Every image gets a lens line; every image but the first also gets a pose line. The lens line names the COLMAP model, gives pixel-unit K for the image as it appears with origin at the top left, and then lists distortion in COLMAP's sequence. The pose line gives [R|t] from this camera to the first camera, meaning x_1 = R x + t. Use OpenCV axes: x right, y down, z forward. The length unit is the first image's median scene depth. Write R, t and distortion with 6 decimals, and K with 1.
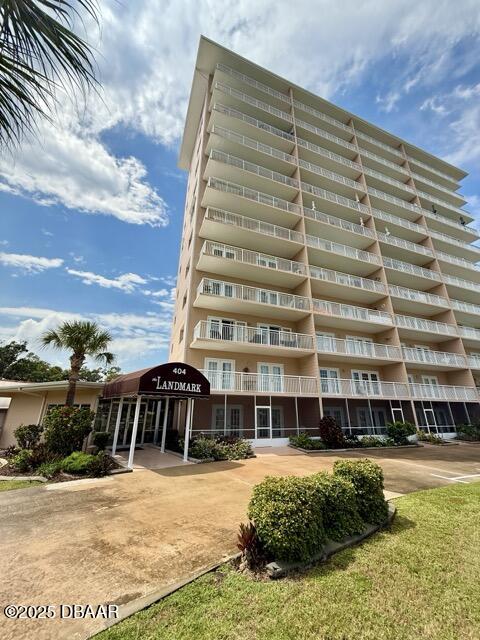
lens RADIAL K [[254.5, 0, 240.0], [0, 254.5, 320.0], [0, 0, 1]] dist [0.000015, 0.000268]
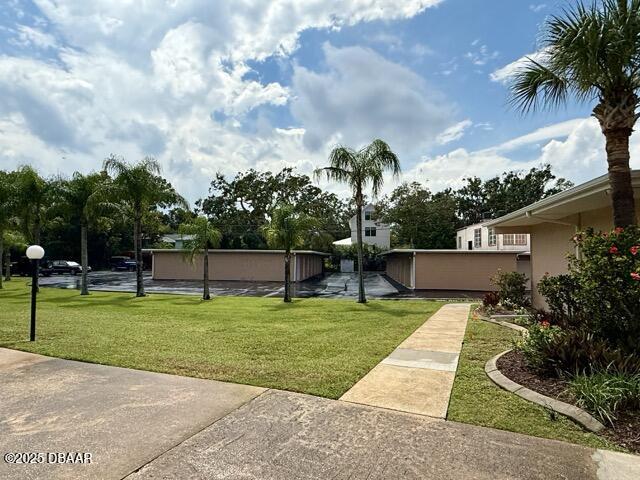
lens RADIAL K [[394.9, 0, 320.0], [0, 394.9, 240.0], [0, 0, 1]] dist [-0.000006, -0.000450]
pose [[0.308615, -0.055795, -0.949549, -0.165953], [0.320795, 0.945897, 0.048682, 0.116278], [0.895459, -0.319634, 0.309817, 0.263863]]
